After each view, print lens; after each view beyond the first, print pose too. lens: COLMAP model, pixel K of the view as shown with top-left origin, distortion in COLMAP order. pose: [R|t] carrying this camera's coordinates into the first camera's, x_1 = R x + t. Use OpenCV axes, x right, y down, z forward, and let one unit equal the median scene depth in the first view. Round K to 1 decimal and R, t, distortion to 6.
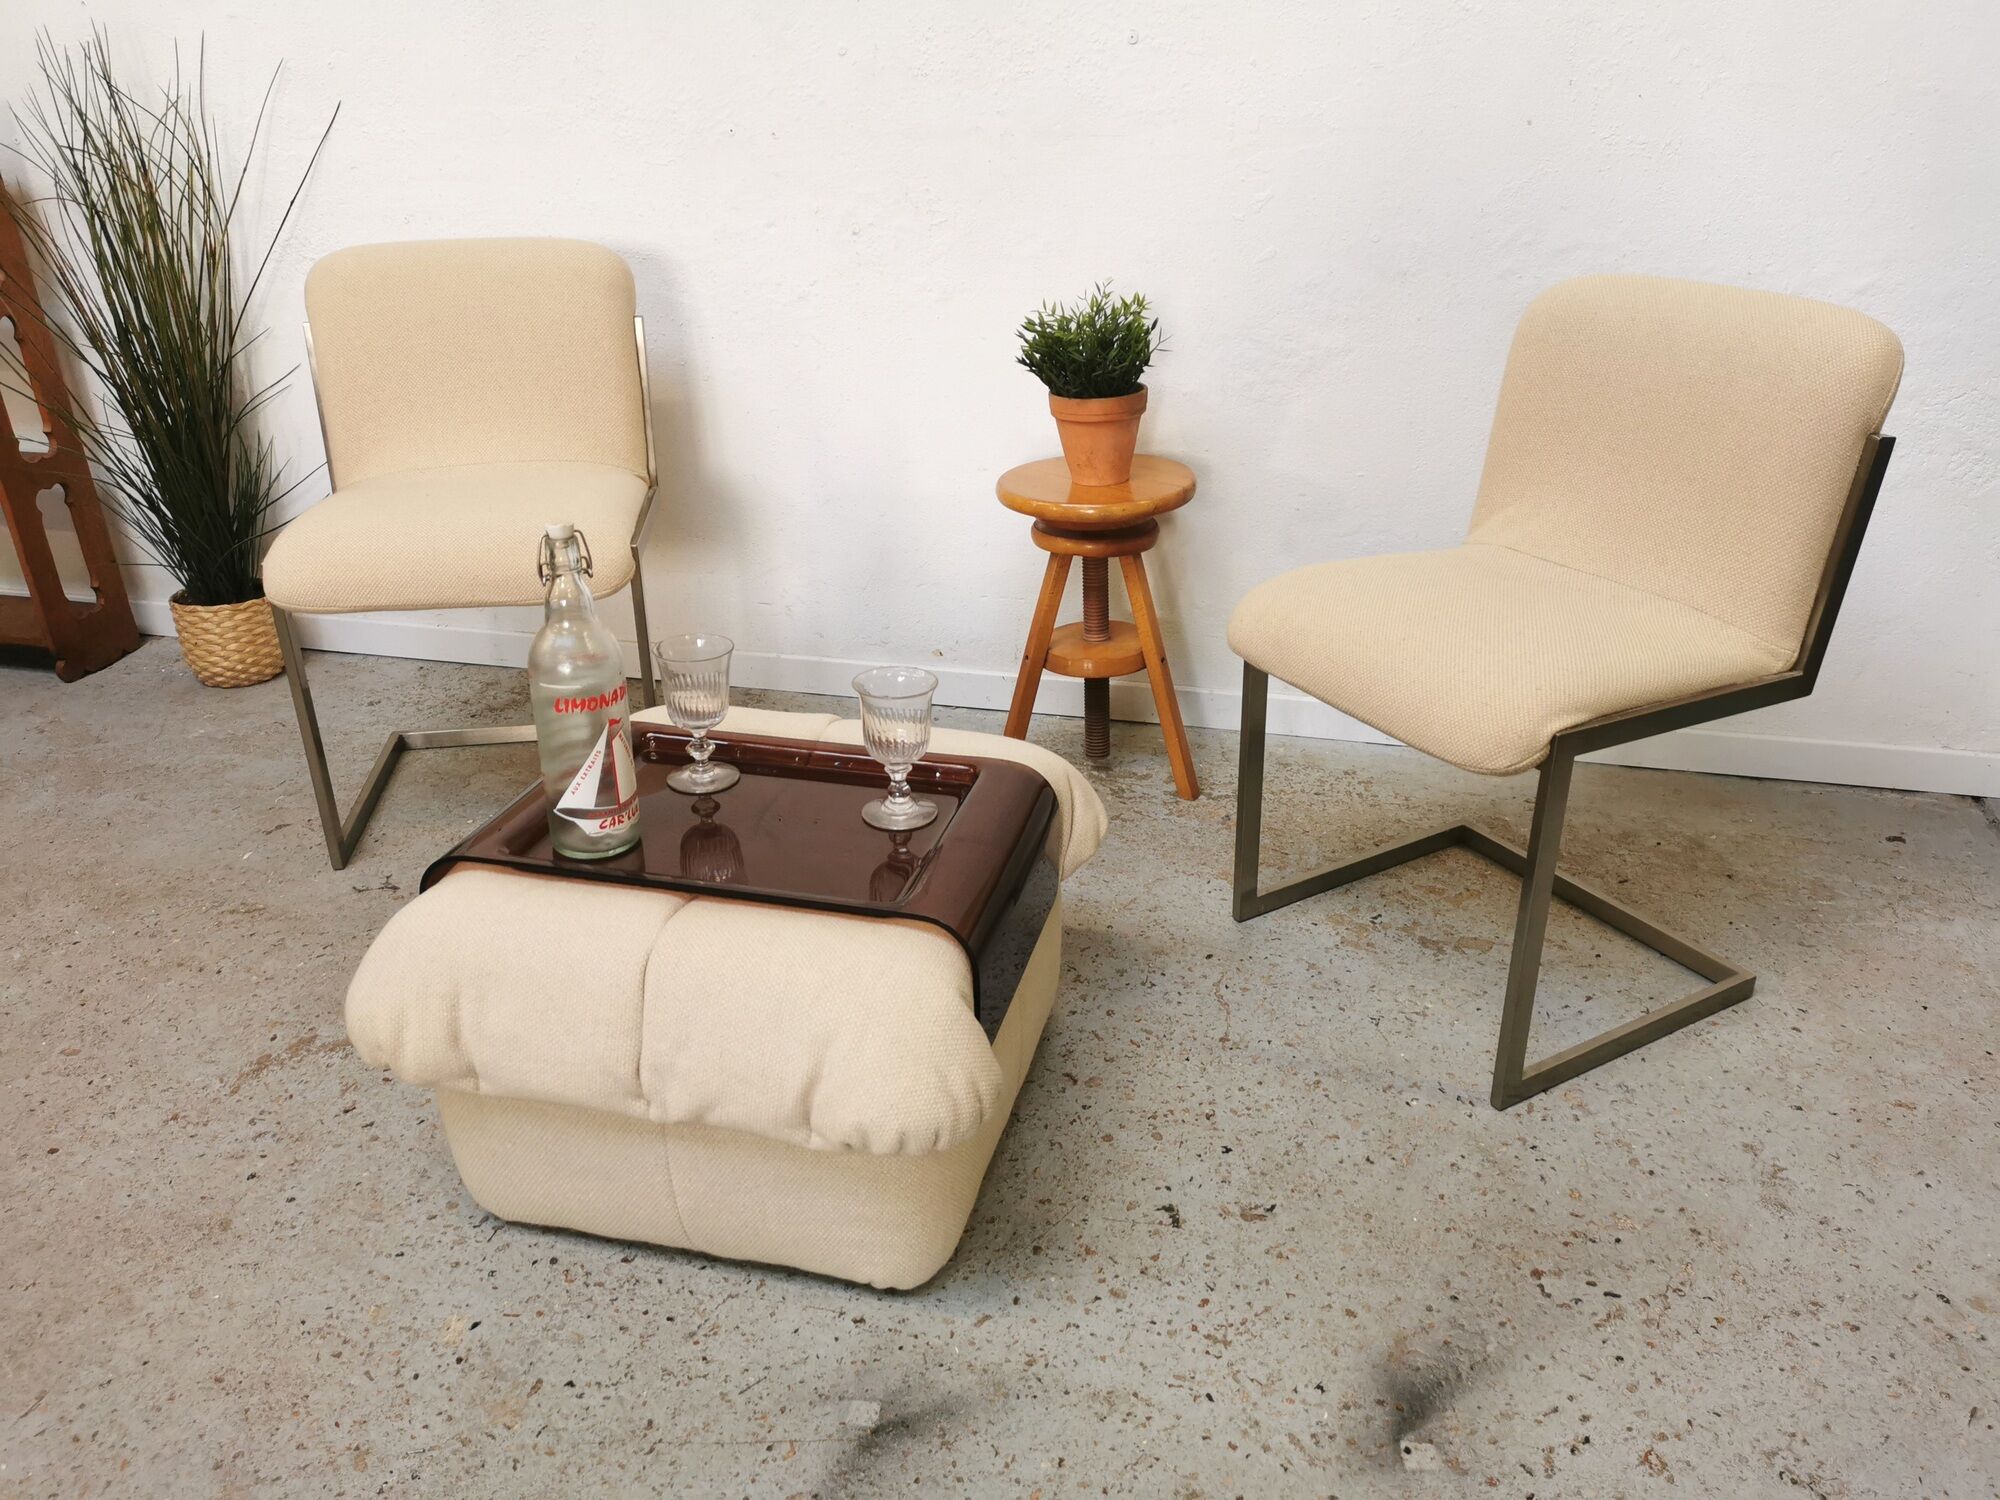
lens RADIAL K [[1553.6, 0, 1007.1], [0, 1553.6, 744.7], [0, 0, 1]] dist [0.058349, -0.058494]
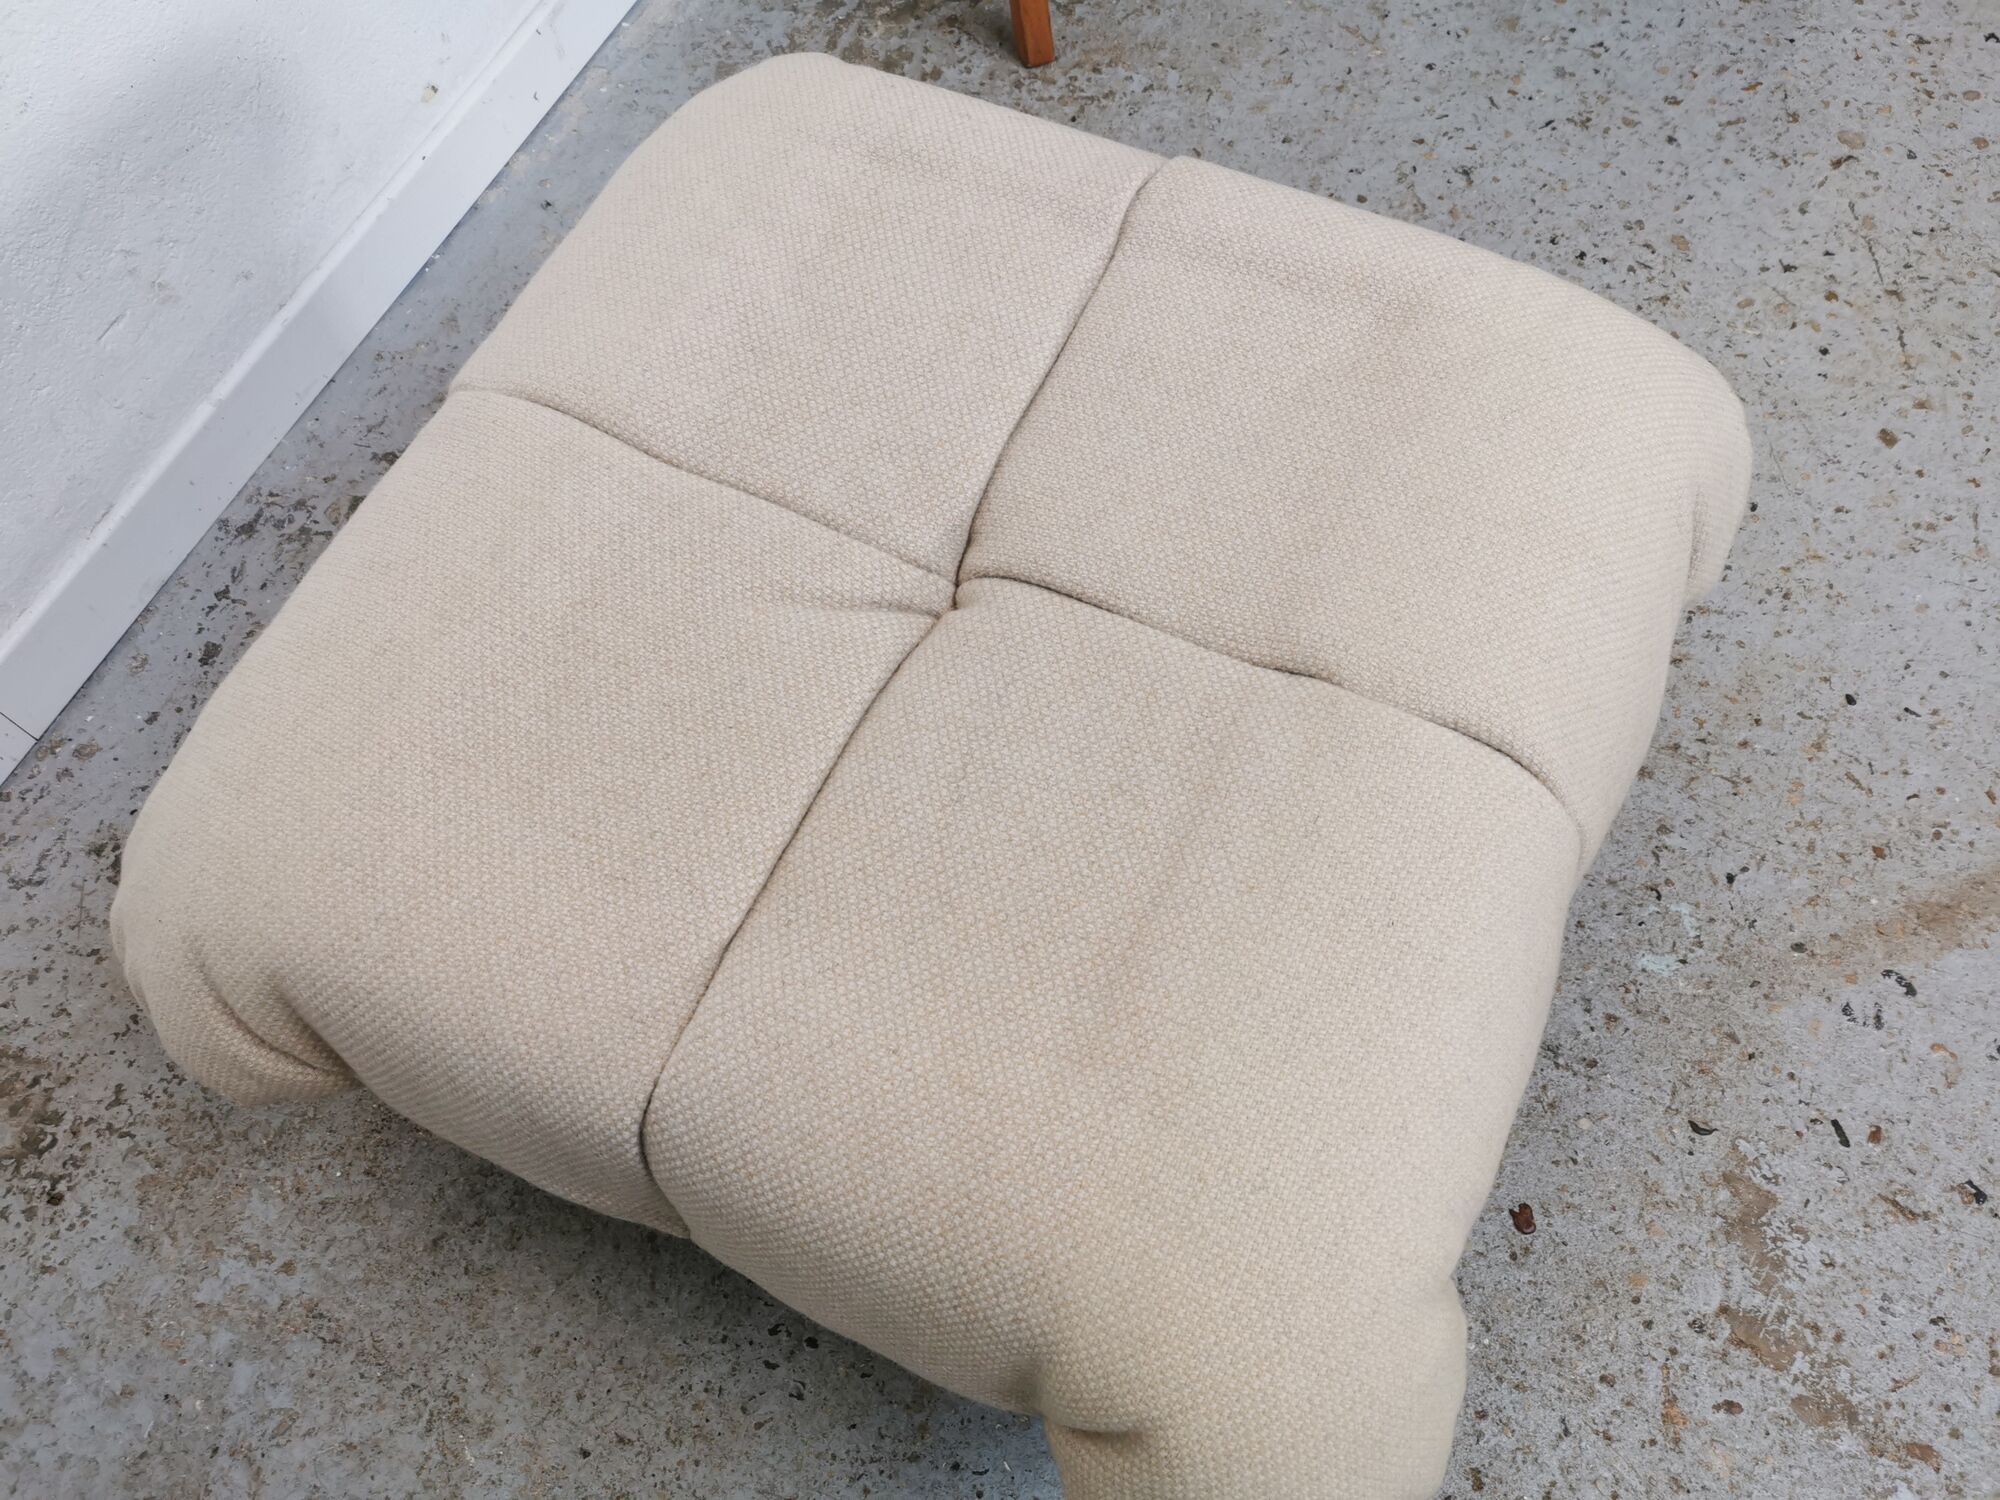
lens RADIAL K [[1553.6, 0, 1011.0], [0, 1553.6, 747.5], [0, 0, 1]] dist [0.058349, -0.058494]
pose [[0.188218, -0.875751, 0.444561, -0.527125], [0.444960, 0.479568, 0.756324, -0.328912], [-0.875548, 0.055458, 0.479937, 0.929467]]
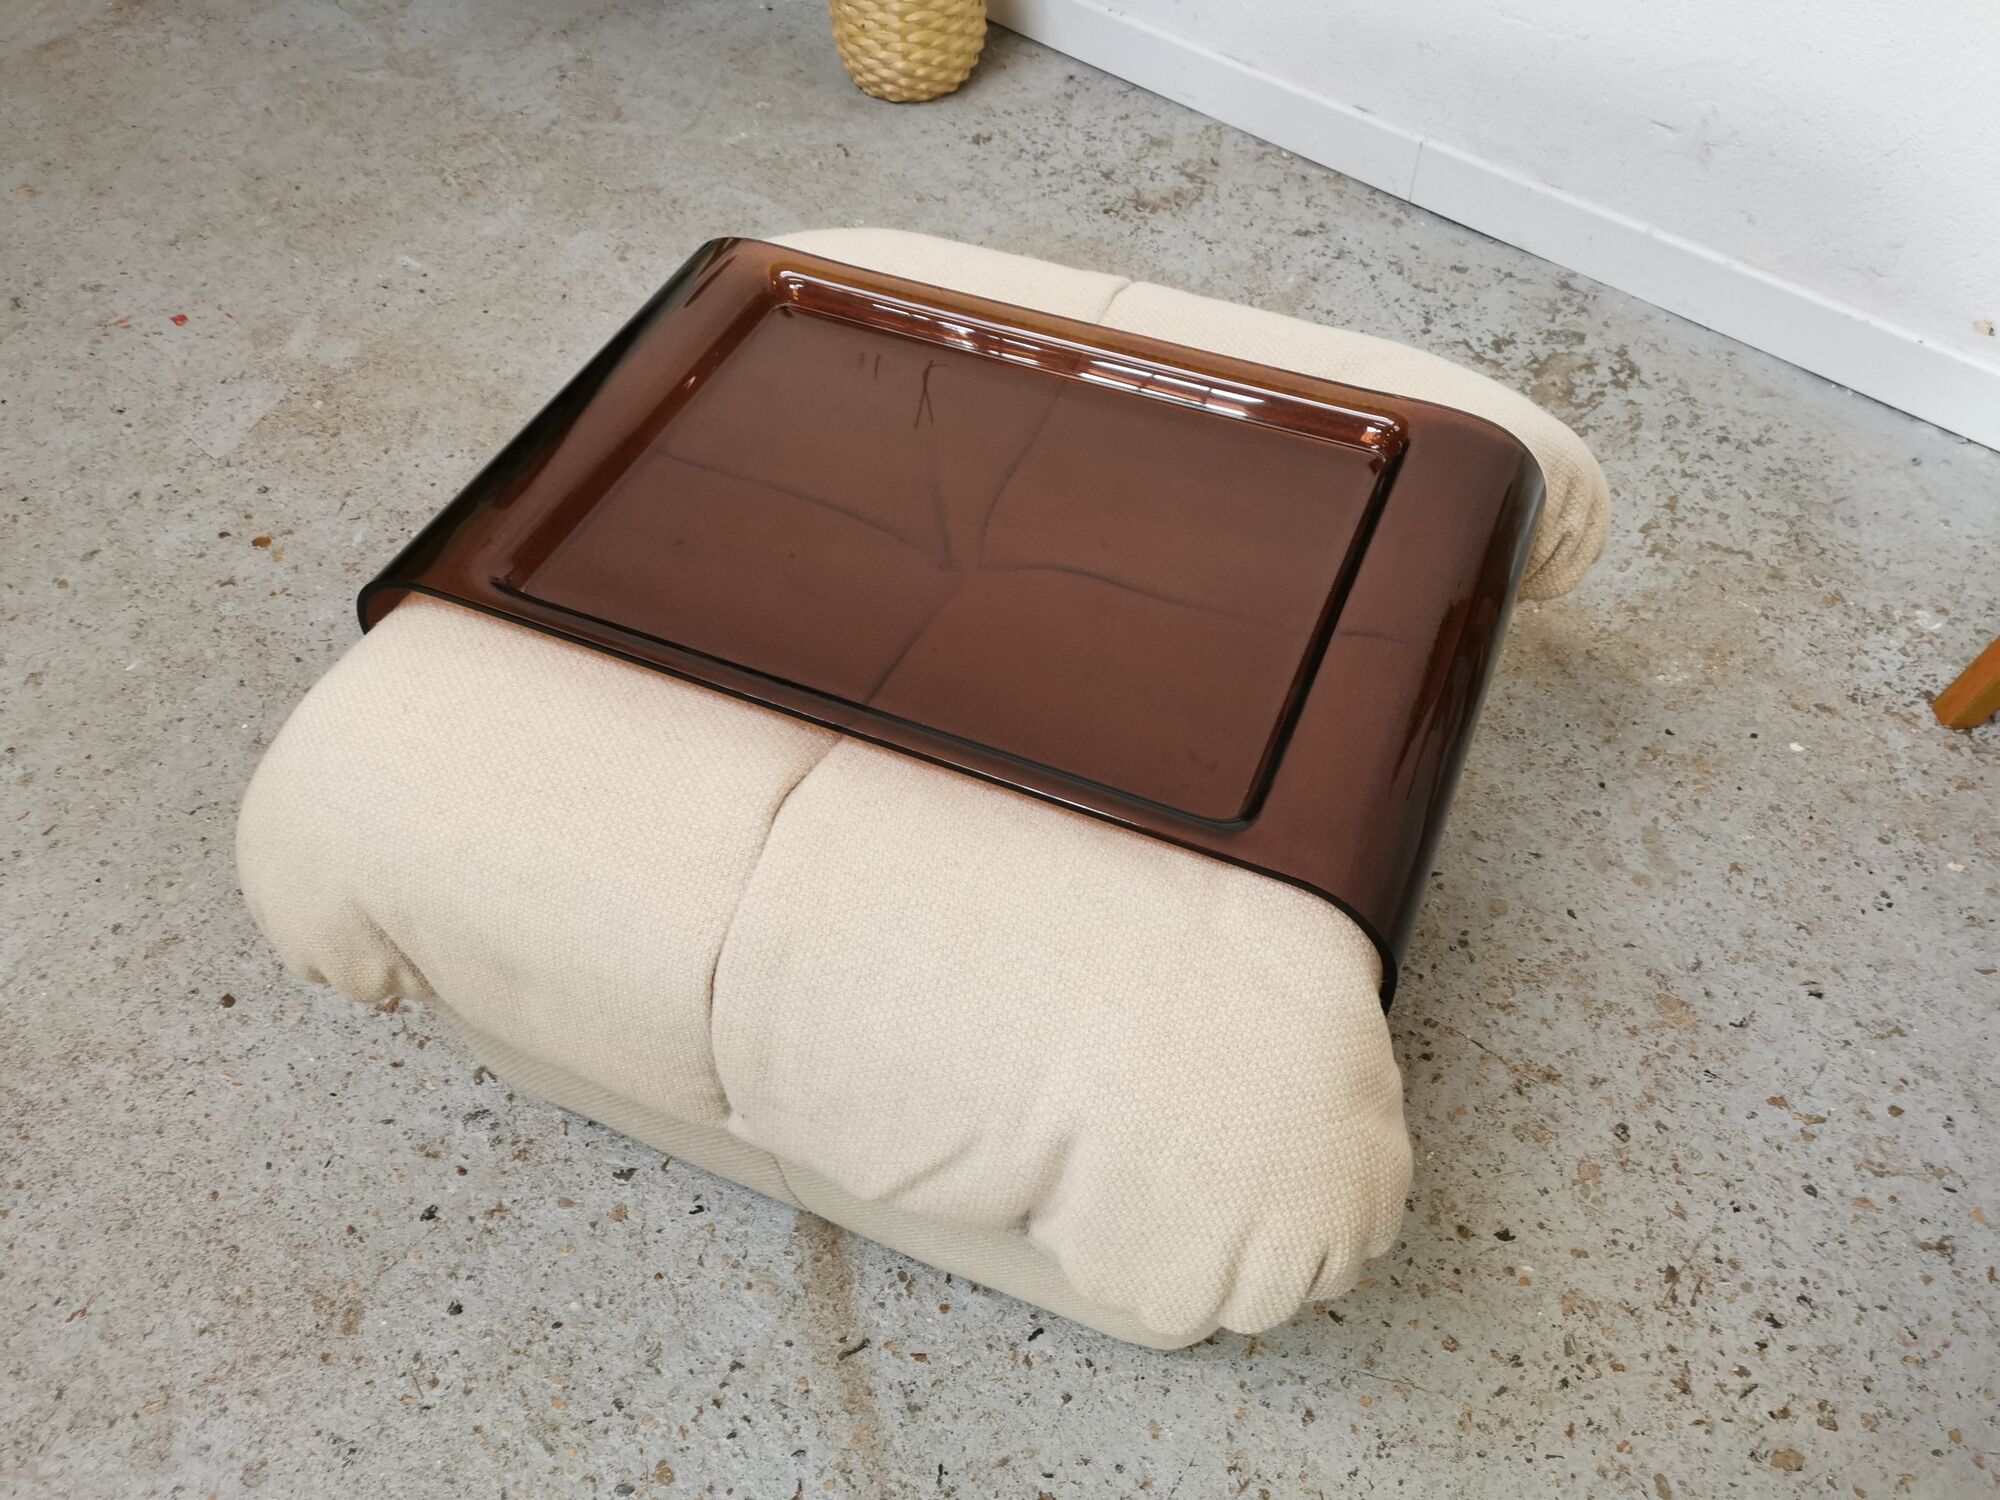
lens RADIAL K [[1553.6, 0, 988.0], [0, 1553.6, 749.4], [0, 0, 1]] dist [0.058349, -0.058494]
pose [[0.863472, 0.376704, -0.335427, -0.139601], [-0.186353, 0.856208, 0.481851, -0.176907], [0.468710, -0.353557, 0.809511, 0.583891]]
